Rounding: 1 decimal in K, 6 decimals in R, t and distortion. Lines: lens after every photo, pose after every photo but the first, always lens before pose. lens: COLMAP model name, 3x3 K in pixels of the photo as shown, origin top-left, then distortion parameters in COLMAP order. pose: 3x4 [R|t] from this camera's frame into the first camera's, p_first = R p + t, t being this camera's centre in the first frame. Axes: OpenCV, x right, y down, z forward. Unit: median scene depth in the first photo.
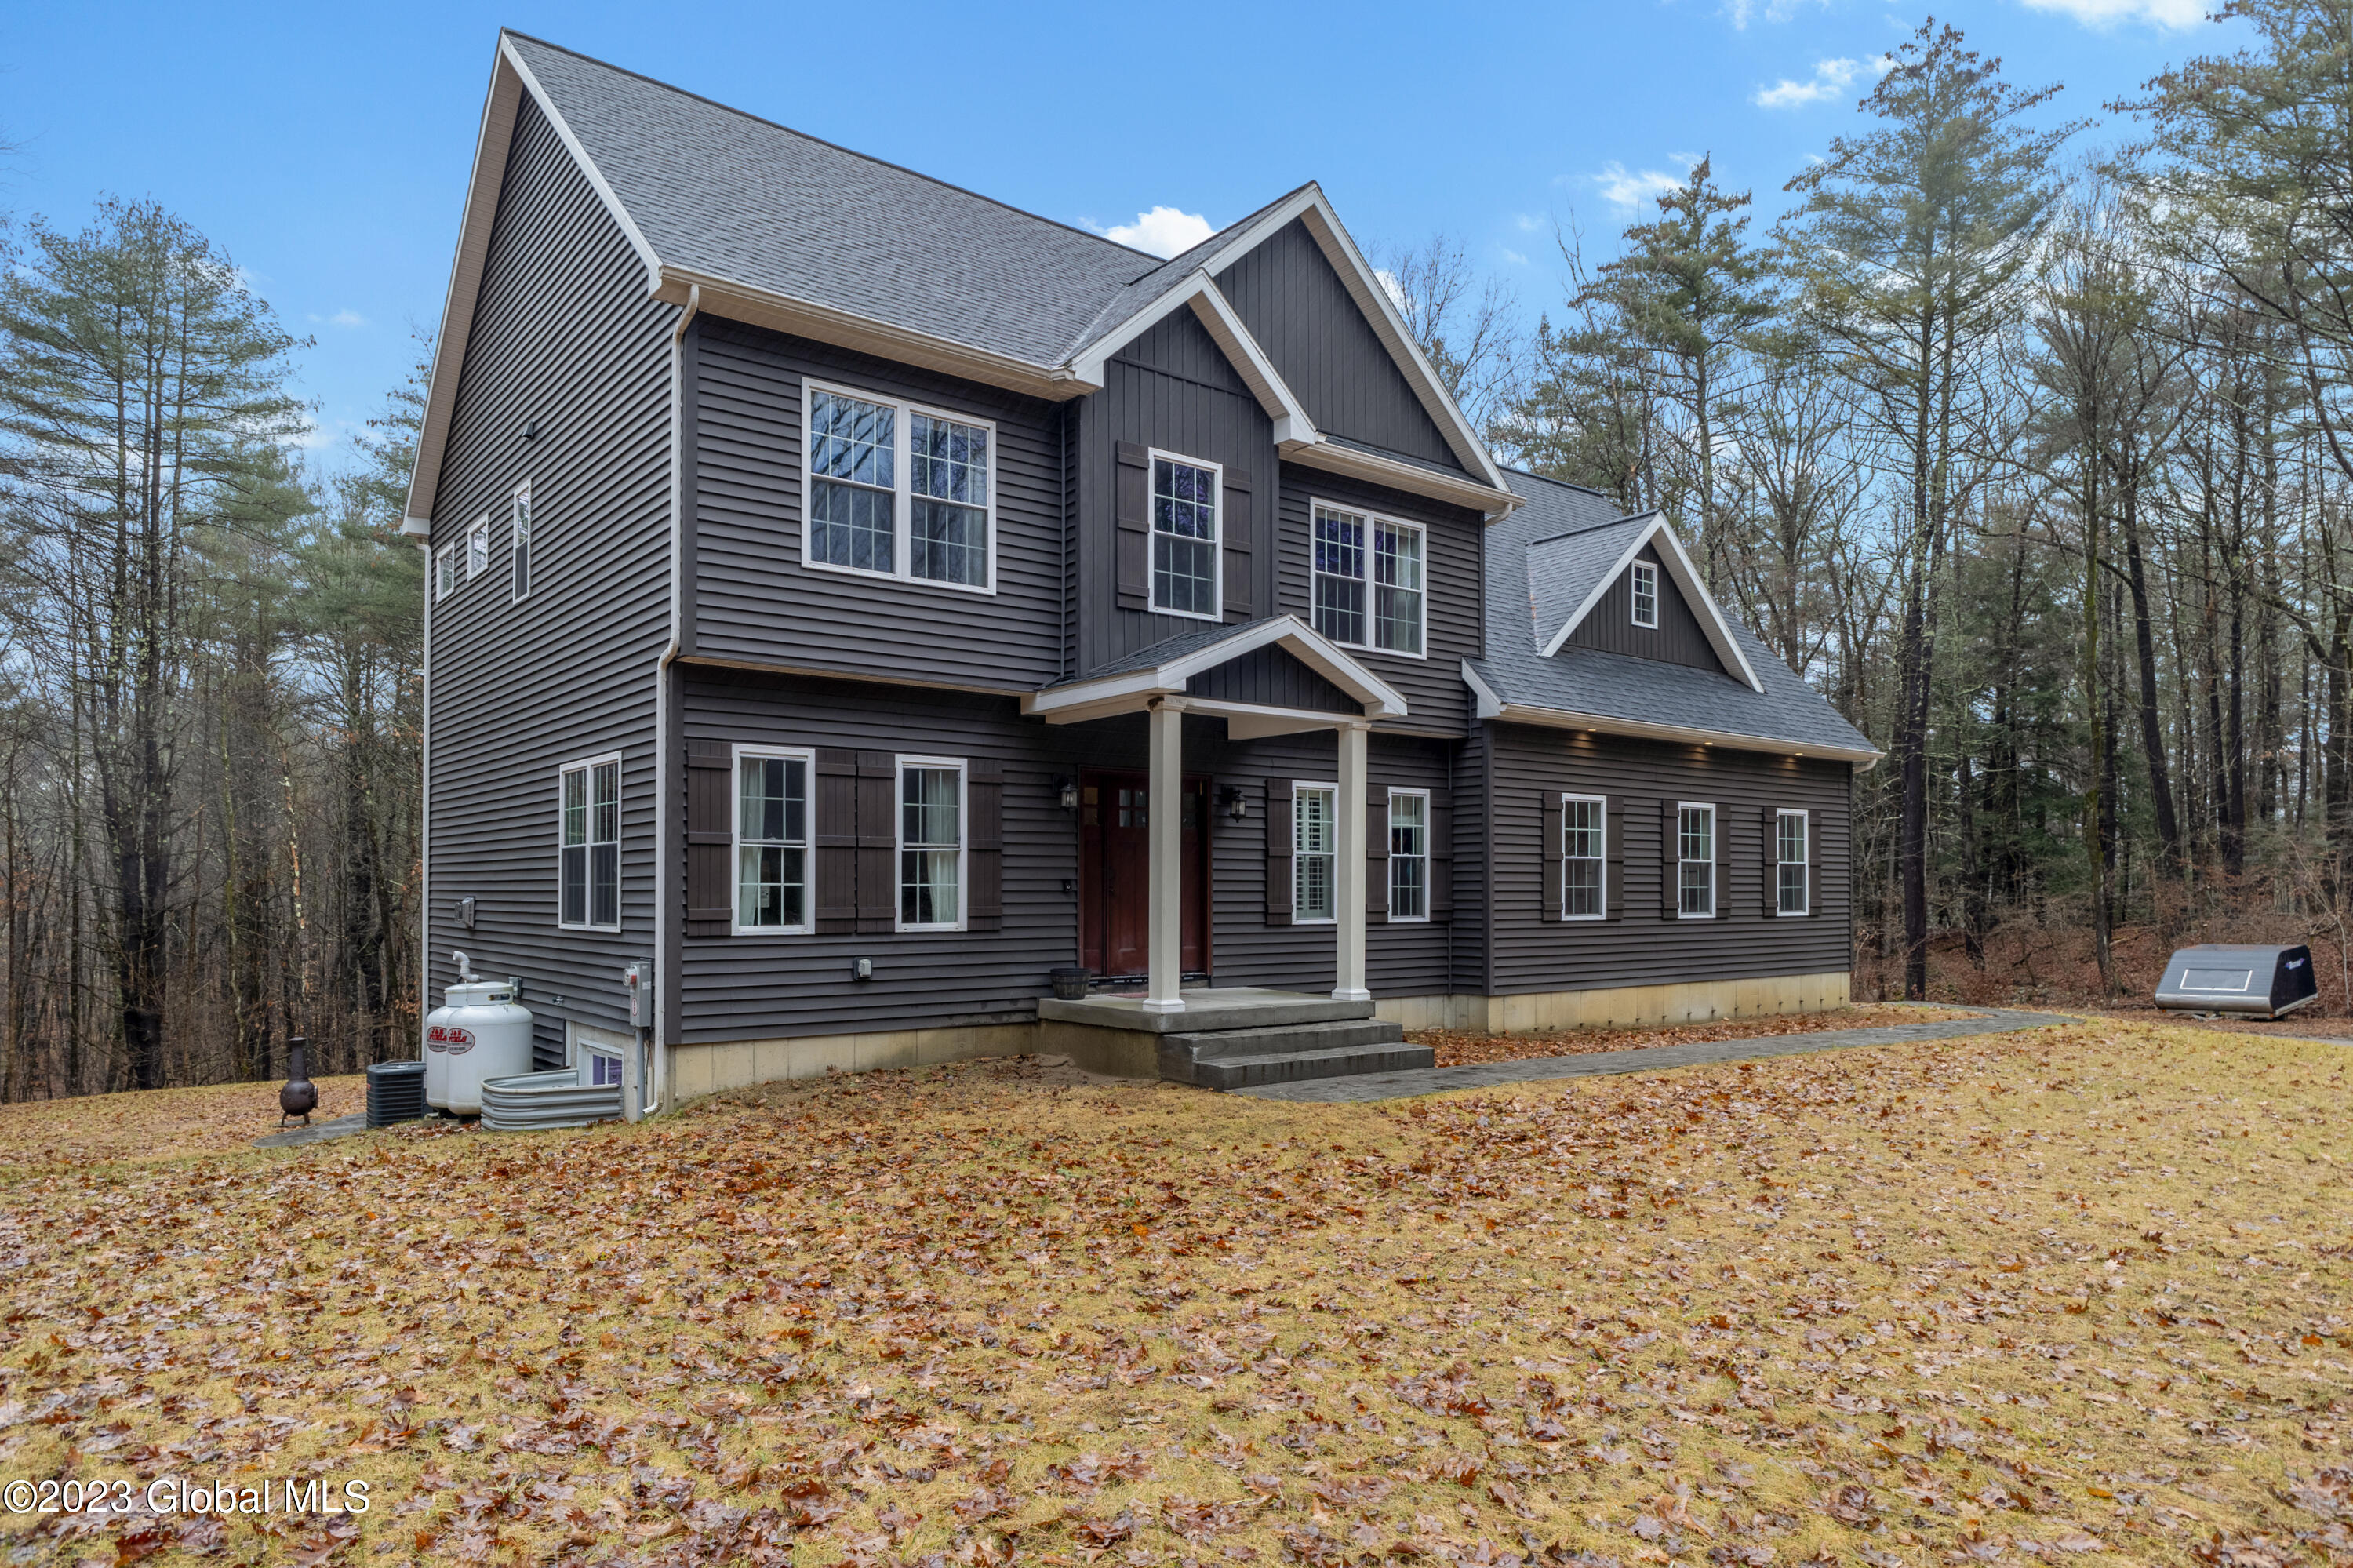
lens RADIAL K [[1442.6, 0, 1176.9], [0, 1442.6, 883.6], [0, 0, 1]] dist [-0.001468, -0.000016]
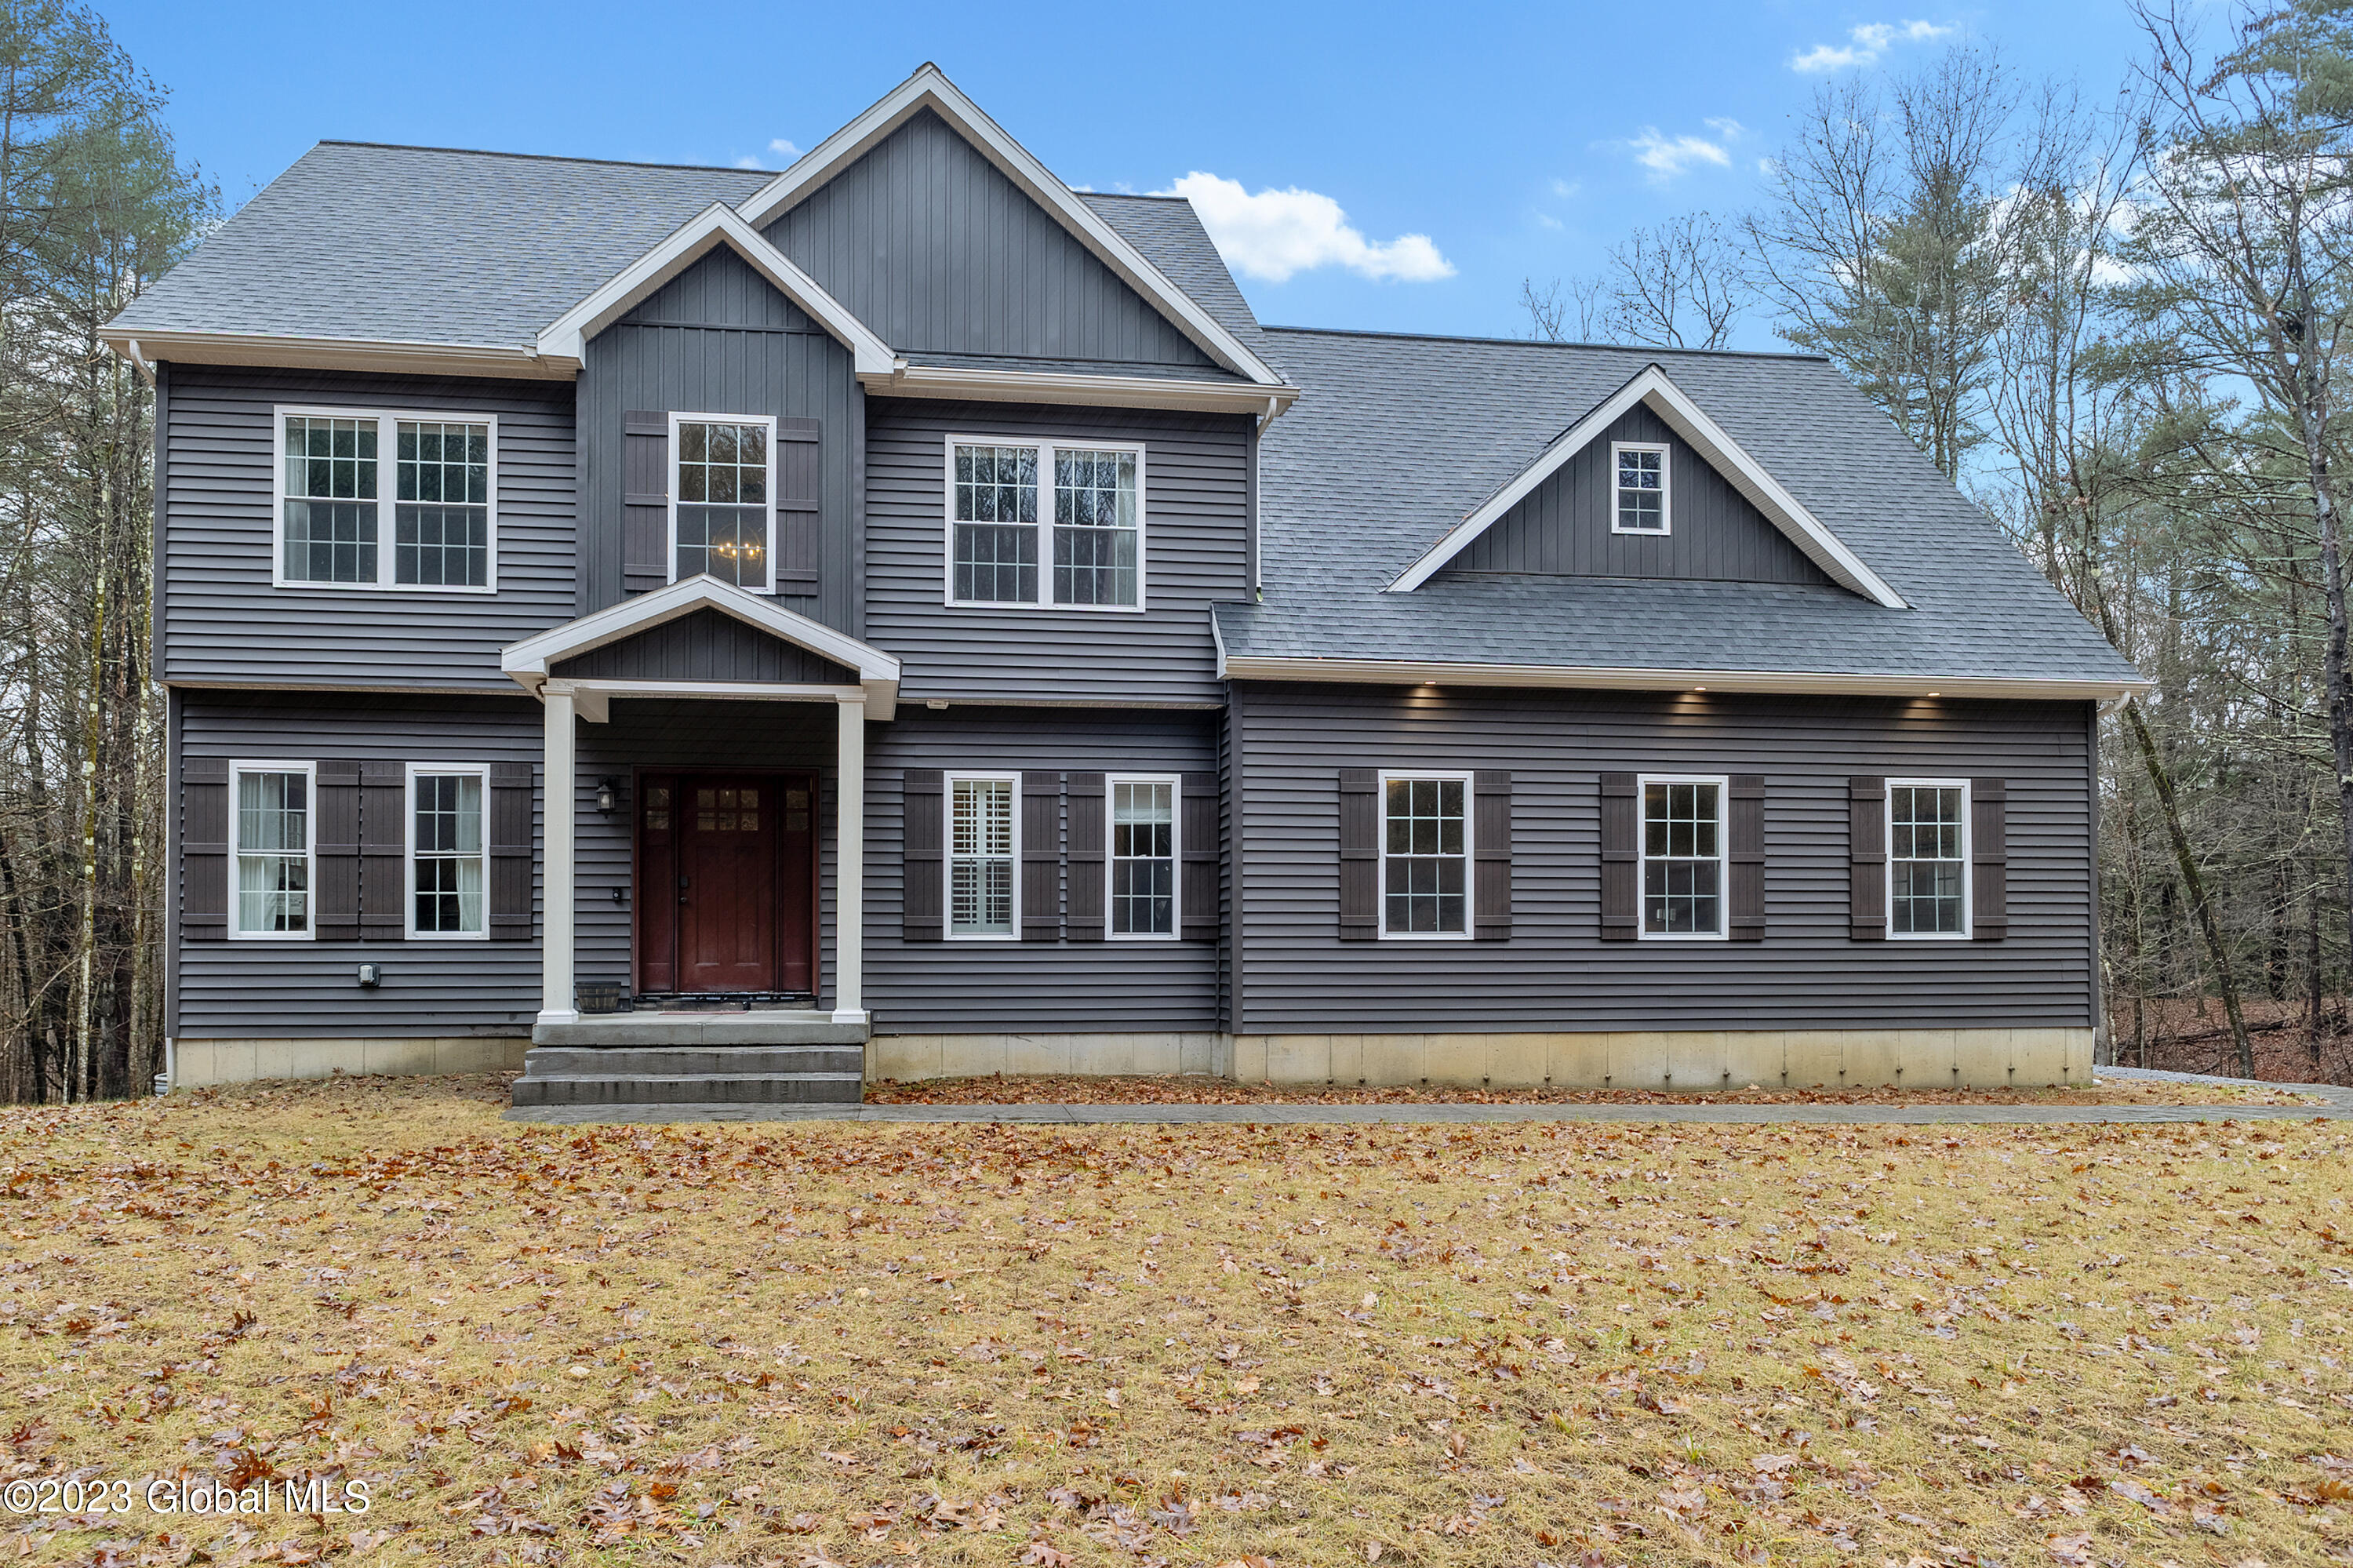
lens RADIAL K [[1221.4, 0, 1176.5], [0, 1221.4, 891.6], [0, 0, 1]] dist [0.002175, 0.000530]
pose [[0.846698, -0.002788, -0.532067, 0.580967], [0.000626, 0.999991, -0.004244, 0.003289], [0.532073, 0.003260, 0.846692, 0.458493]]
